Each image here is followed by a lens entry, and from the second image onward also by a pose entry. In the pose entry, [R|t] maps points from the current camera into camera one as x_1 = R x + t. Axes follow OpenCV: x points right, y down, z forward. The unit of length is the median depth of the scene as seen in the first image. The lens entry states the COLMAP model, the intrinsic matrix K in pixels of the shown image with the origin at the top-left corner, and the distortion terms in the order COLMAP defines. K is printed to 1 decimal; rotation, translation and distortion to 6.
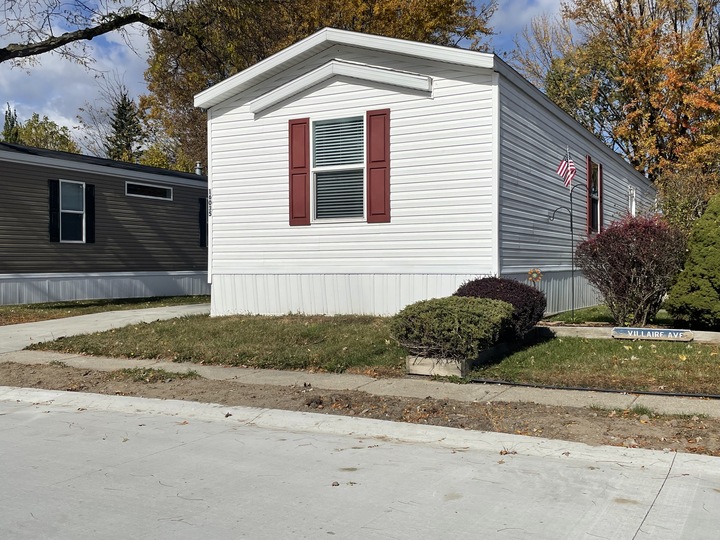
lens RADIAL K [[752.6, 0, 360.1], [0, 752.6, 268.2], [0, 0, 1]] dist [-0.008650, 0.000000]
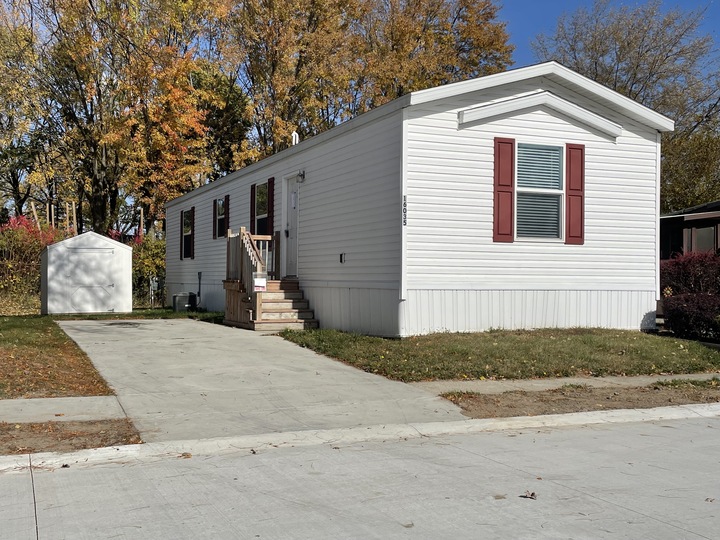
lens RADIAL K [[838.2, 0, 360.0], [0, 838.2, 271.0], [0, 0, 1]] dist [-0.084847, 0.000000]
pose [[0.660264, 0.022155, 0.750707, -1.066132], [-0.009832, 0.999734, -0.020857, 0.007637], [-0.750969, 0.006390, 0.660306, 0.404227]]
